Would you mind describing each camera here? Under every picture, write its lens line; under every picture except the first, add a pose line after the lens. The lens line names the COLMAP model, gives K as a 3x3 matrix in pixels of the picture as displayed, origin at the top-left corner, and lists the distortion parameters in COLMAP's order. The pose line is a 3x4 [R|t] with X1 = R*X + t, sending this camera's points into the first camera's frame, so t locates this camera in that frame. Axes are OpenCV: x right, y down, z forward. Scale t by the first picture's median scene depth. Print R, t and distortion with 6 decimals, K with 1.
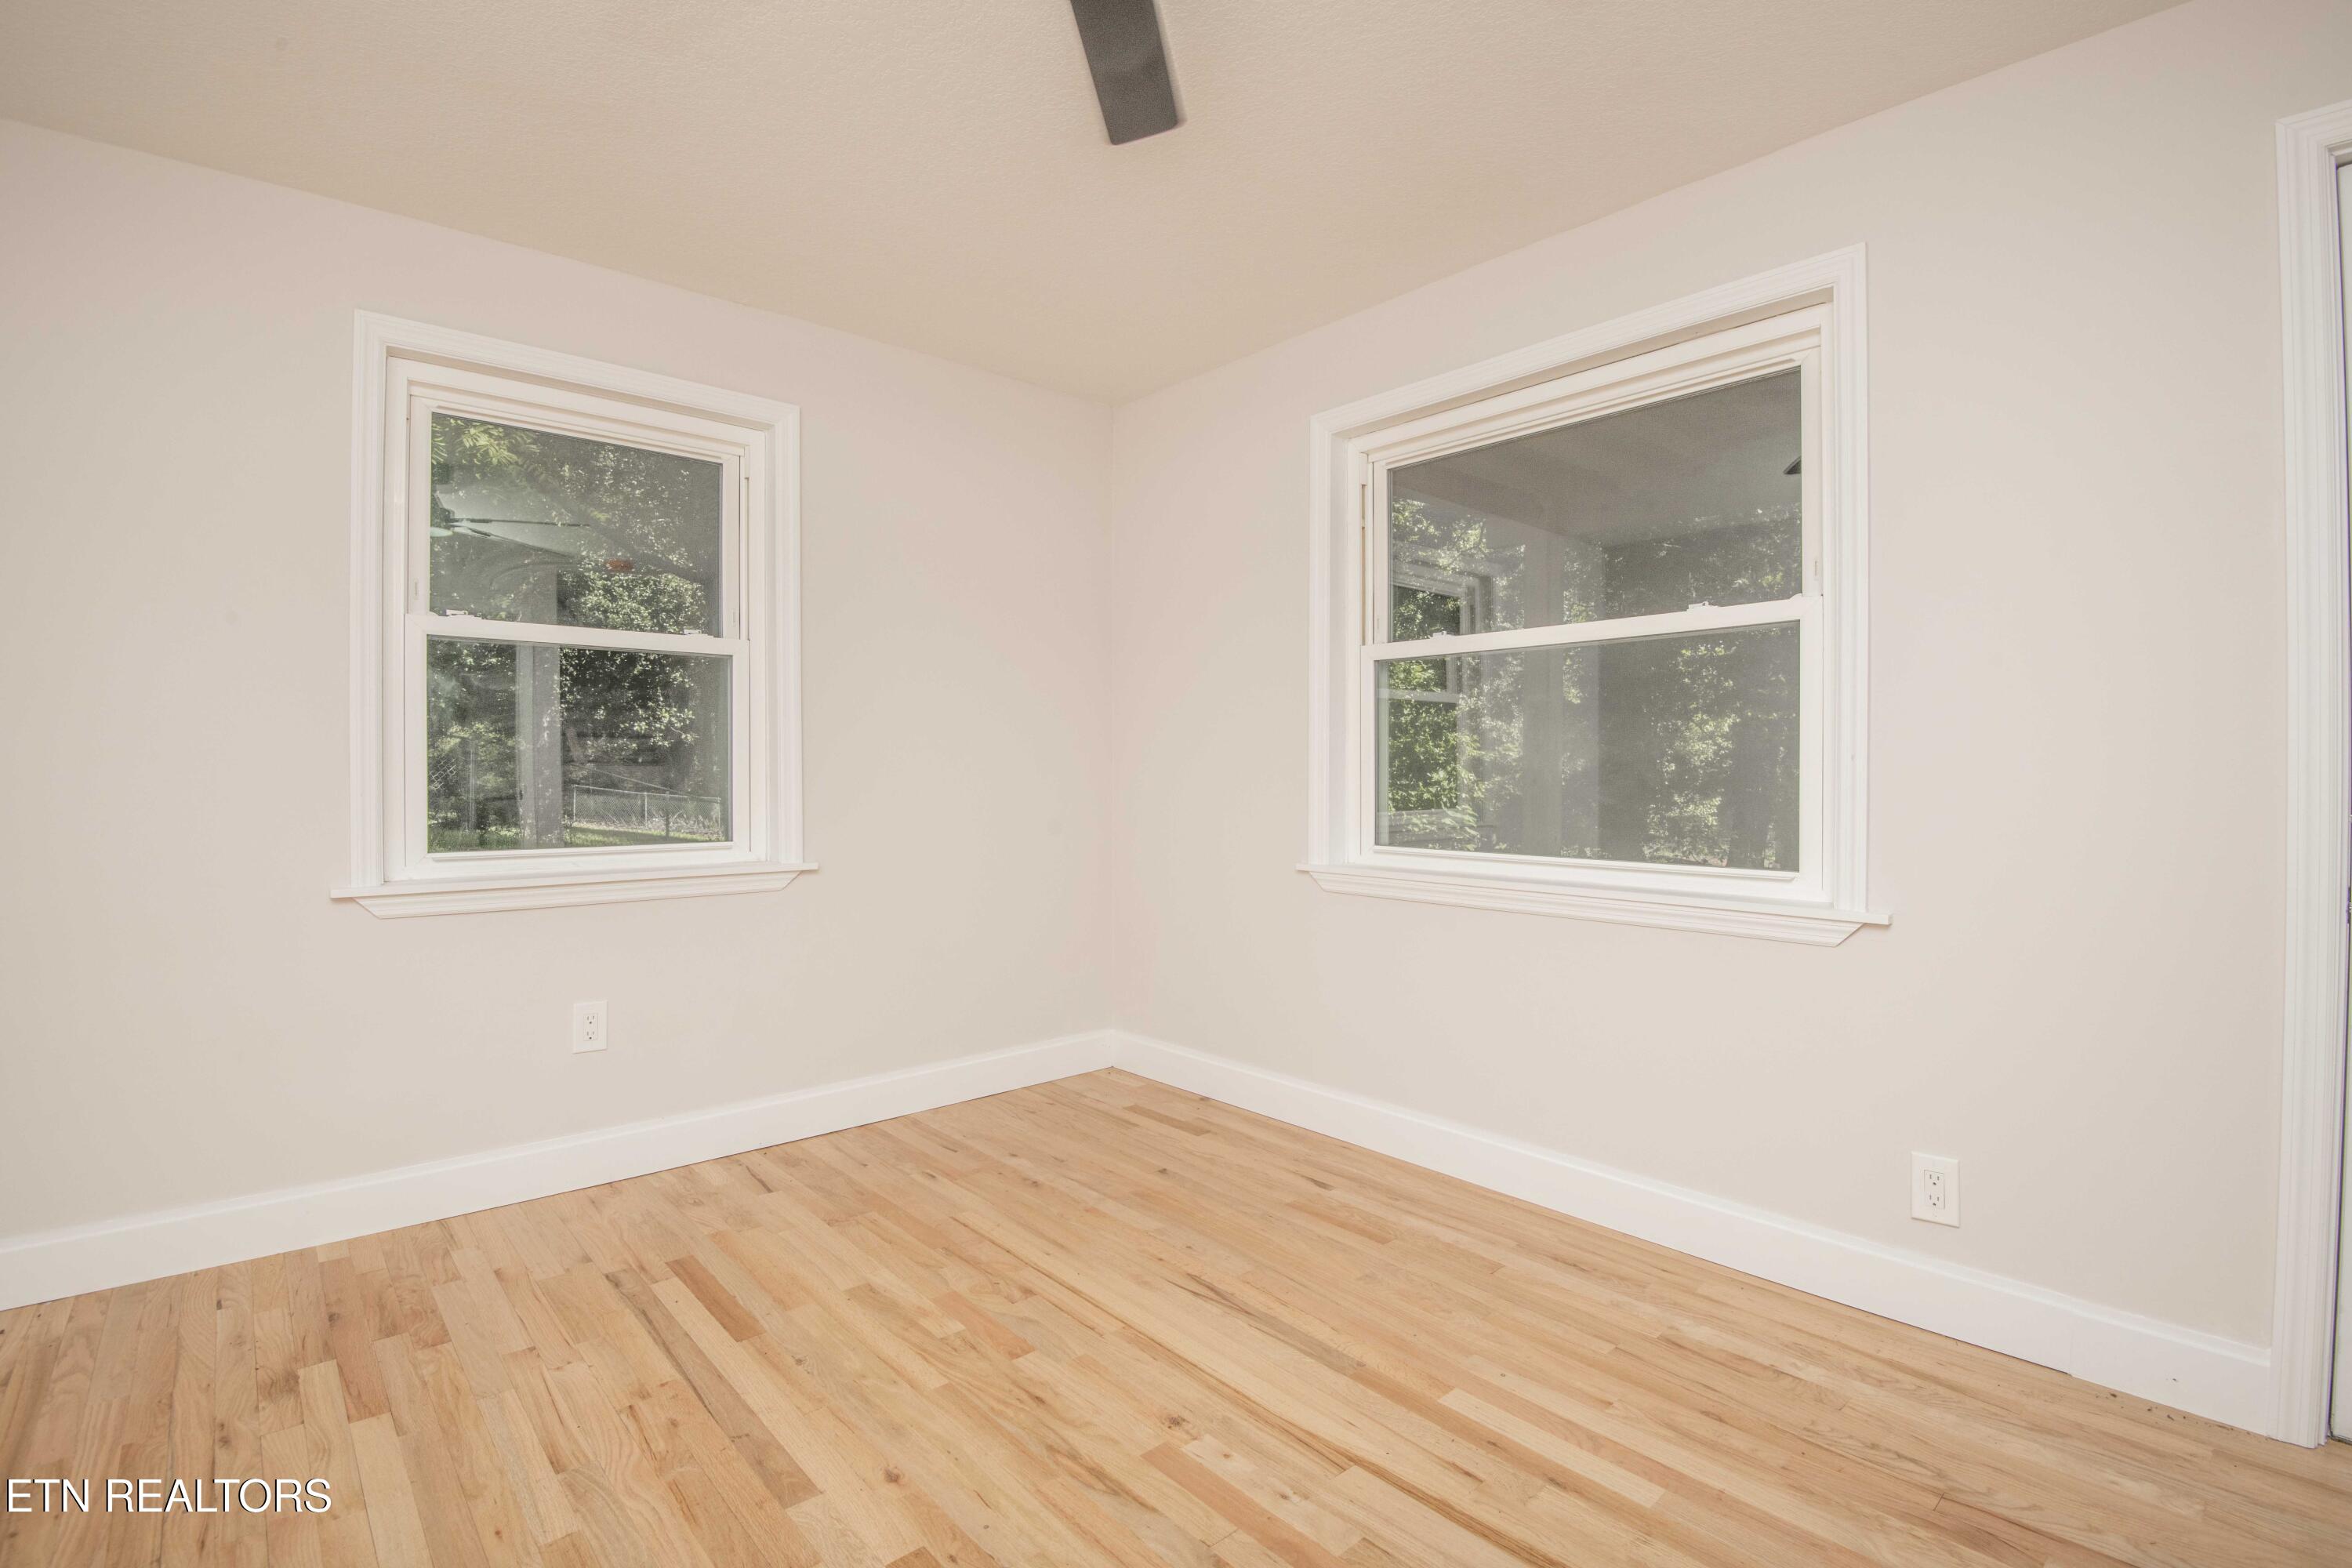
lens RADIAL K [[1087.2, 0, 1242.3], [0, 1087.2, 780.5], [0, 0, 1]] dist [0.010978, -0.039371]
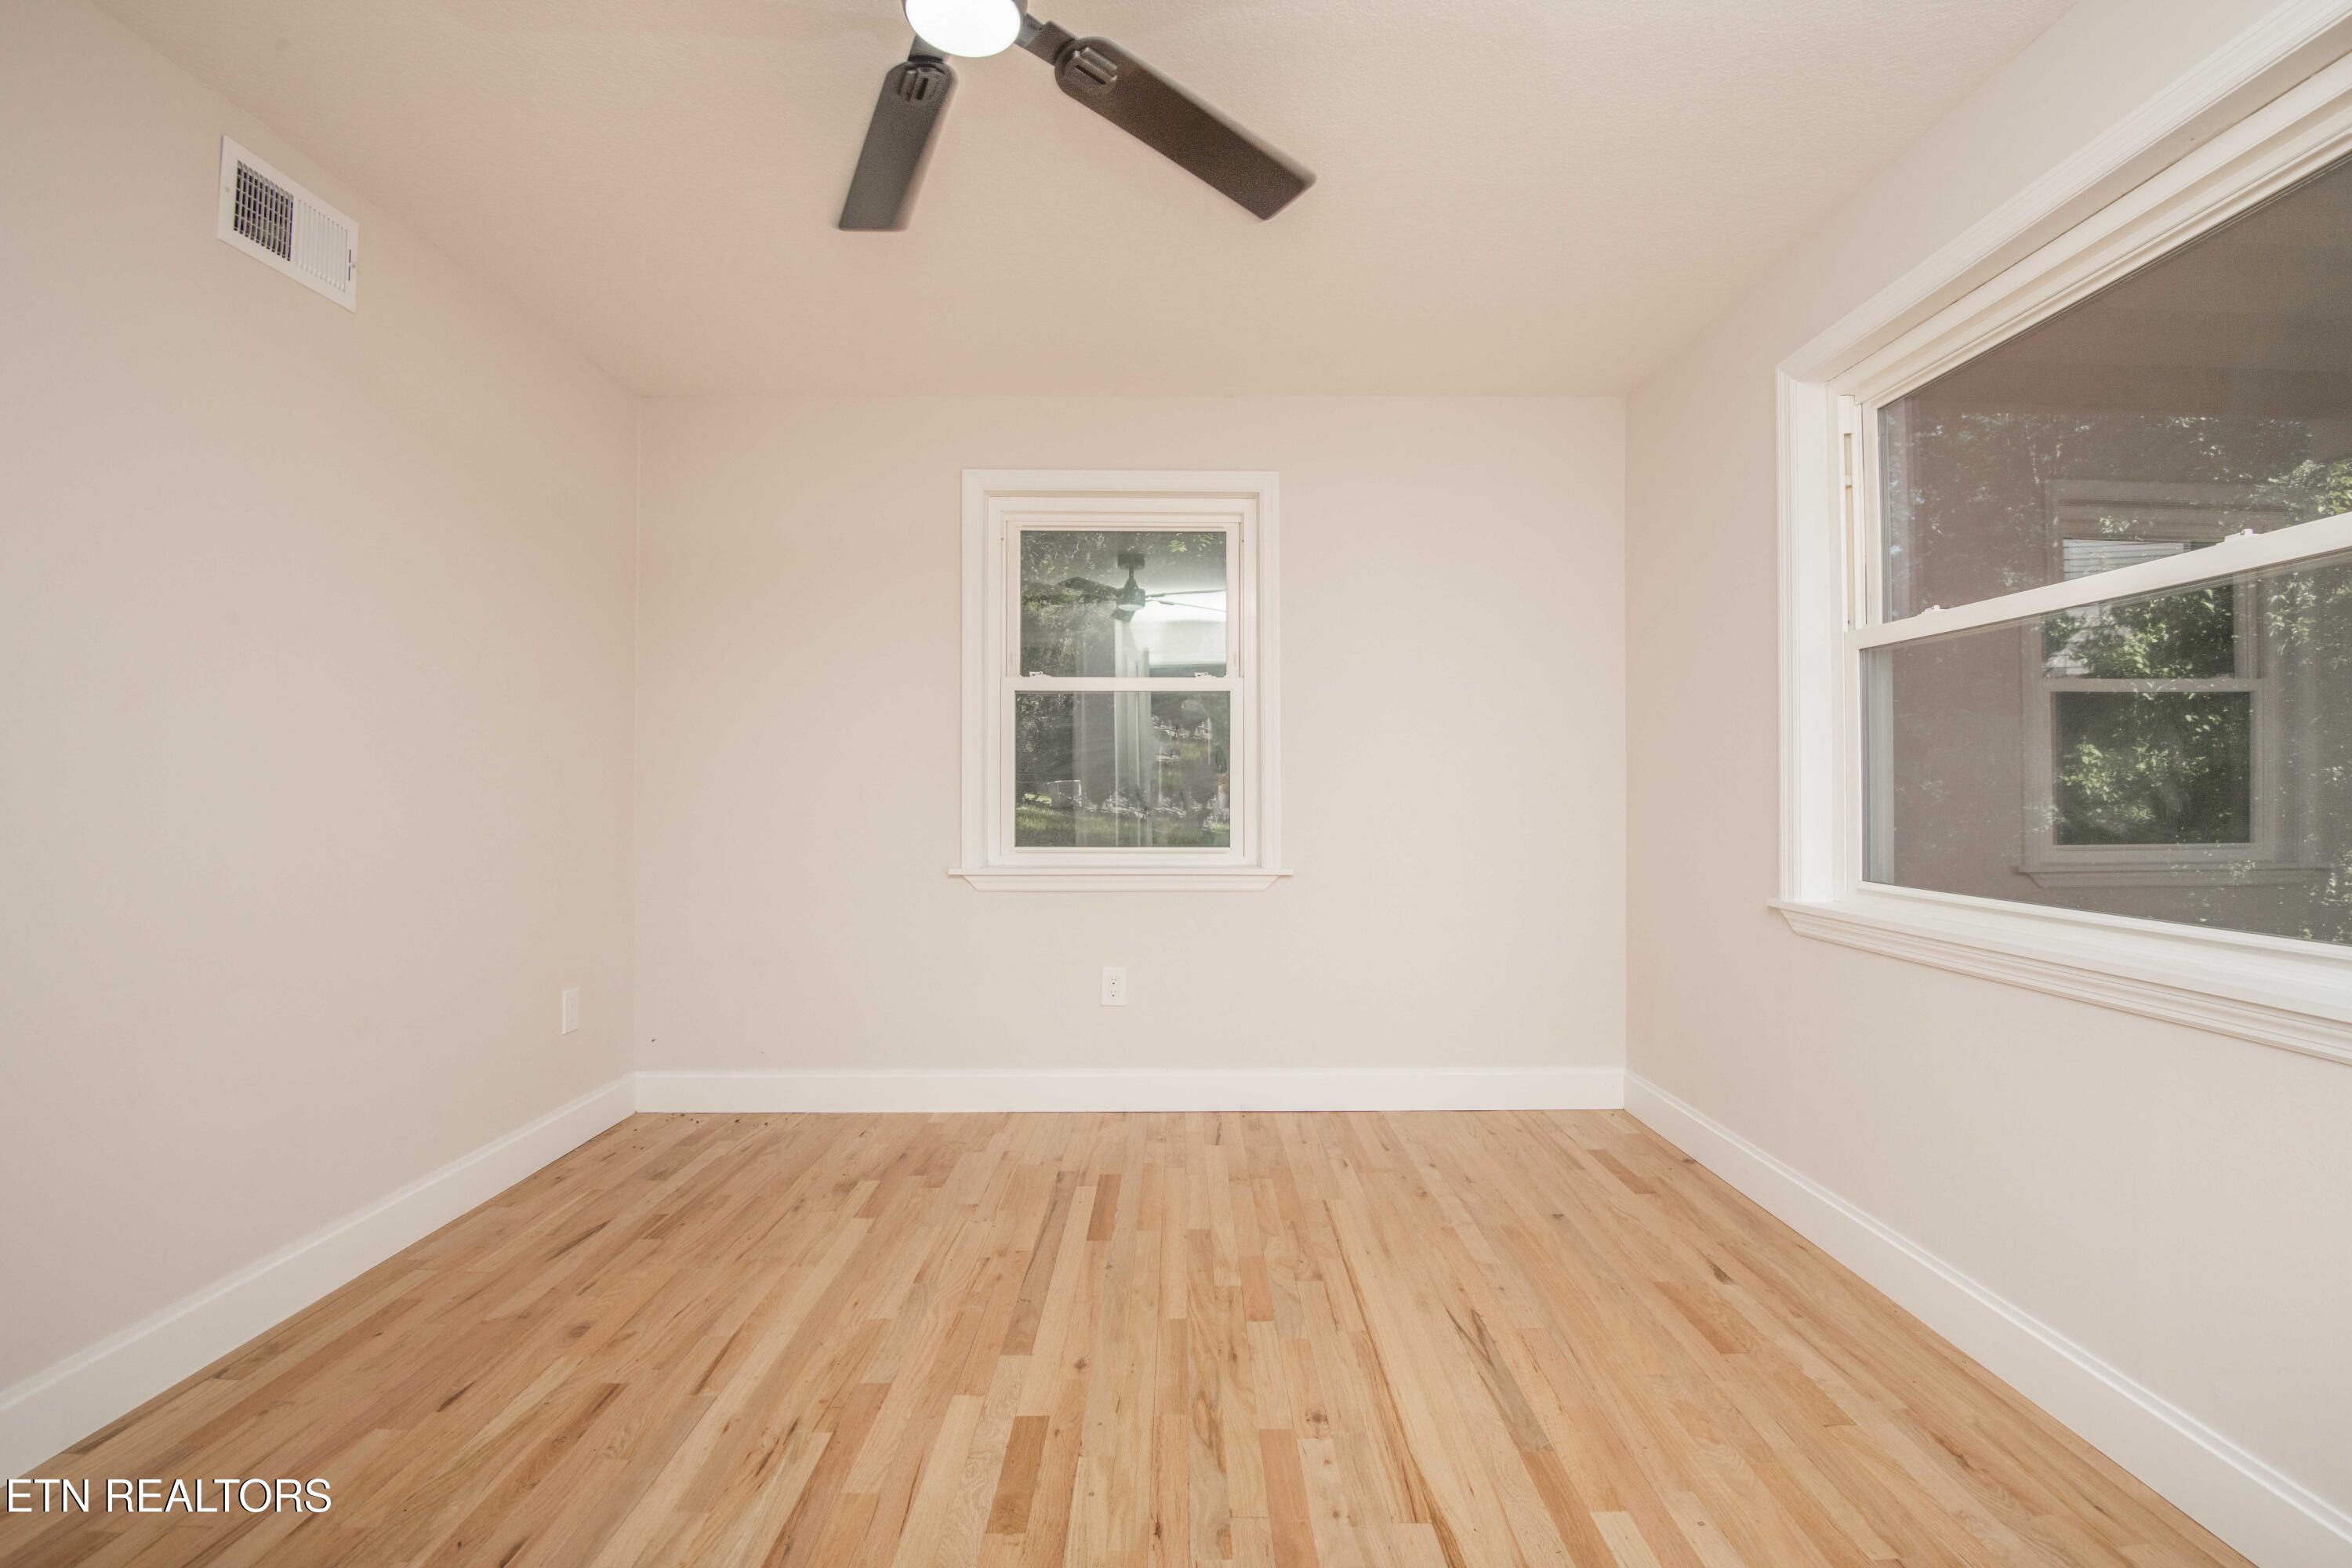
lens RADIAL K [[1099.3, 0, 1185.8], [0, 1099.3, 781.1], [0, 0, 1]] dist [-0.021234, -0.013346]
pose [[0.743359, -0.004204, -0.668880, 0.411261], [-0.007834, 0.999857, -0.014991, 0.003151], [0.668847, 0.016384, 0.743219, 0.107854]]
